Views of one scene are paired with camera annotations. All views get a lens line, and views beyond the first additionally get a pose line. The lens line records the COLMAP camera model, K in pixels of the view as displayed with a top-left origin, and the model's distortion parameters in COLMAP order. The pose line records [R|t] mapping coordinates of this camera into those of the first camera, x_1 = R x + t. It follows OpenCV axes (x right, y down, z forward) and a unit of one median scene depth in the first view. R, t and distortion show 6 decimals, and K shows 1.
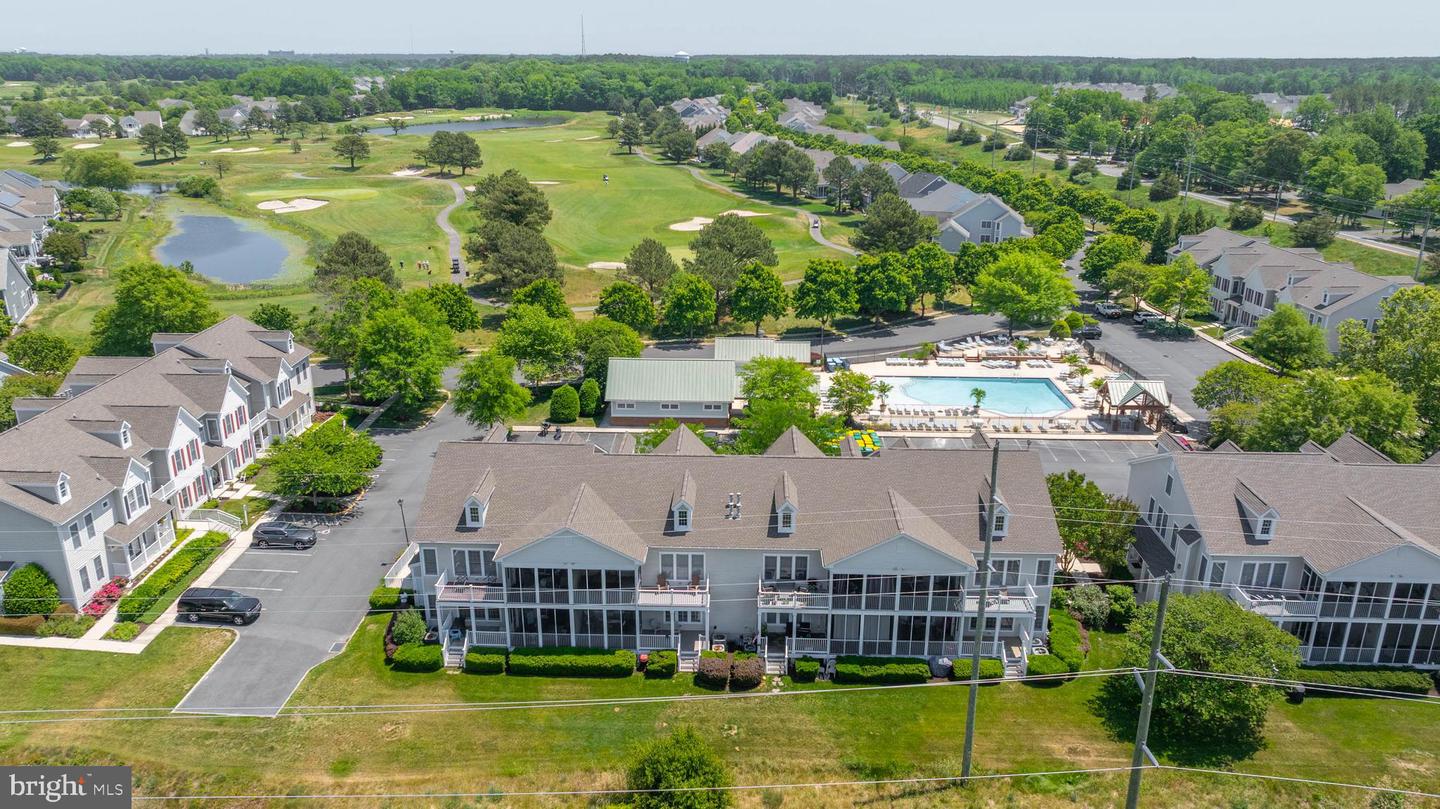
lens RADIAL K [[1025.2, 0, 712.8], [0, 1025.2, 455.8], [0, 0, 1]] dist [-0.015125, 0.026895]
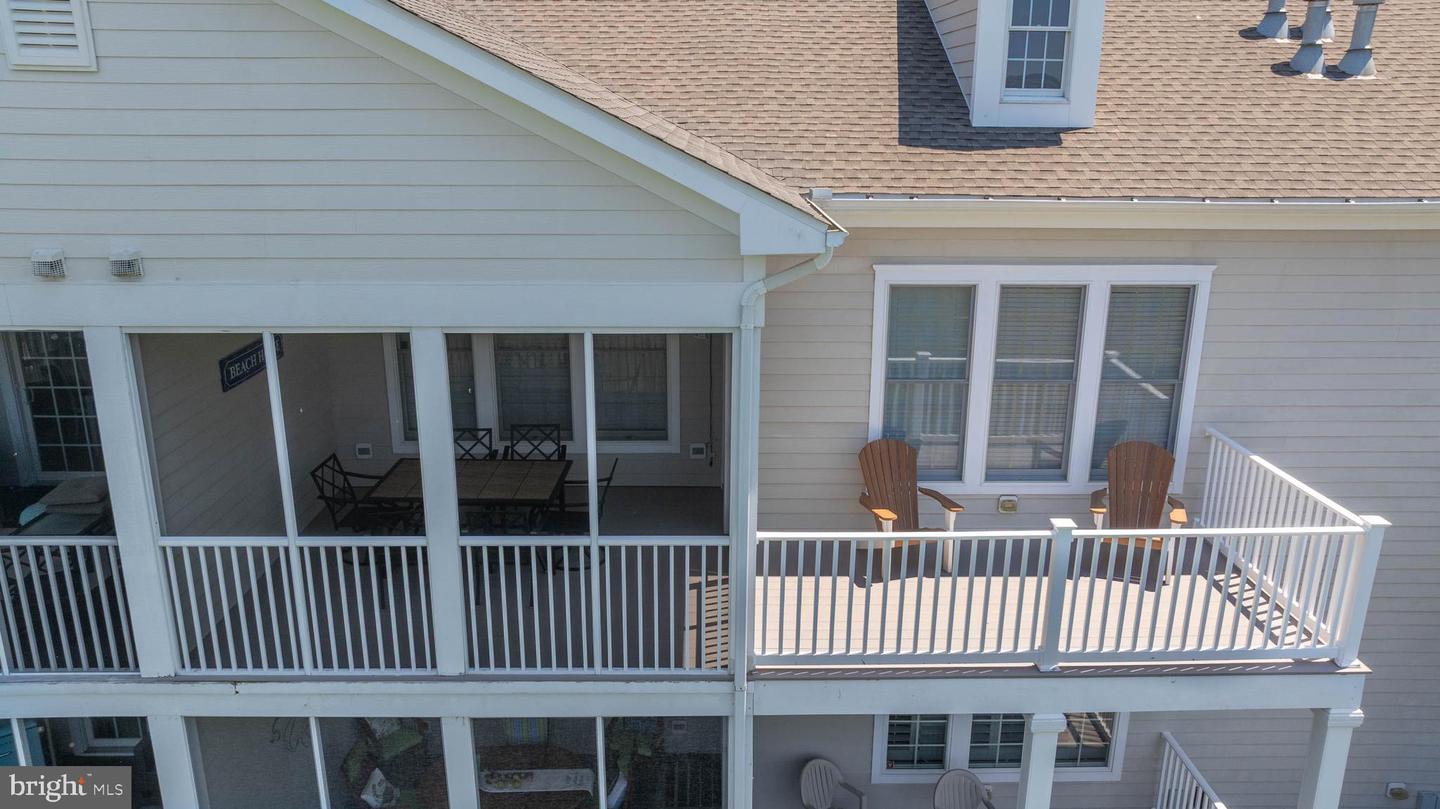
lens RADIAL K [[1025.2, 0, 717.3], [0, 1025.2, 406.4], [0, 0, 1]] dist [-0.015125, 0.026895]
pose [[0.998943, -0.011663, 0.044465, -0.049461], [0.015636, 0.995814, -0.090059, 0.076972], [-0.043229, 0.090659, 0.994943, 0.537603]]
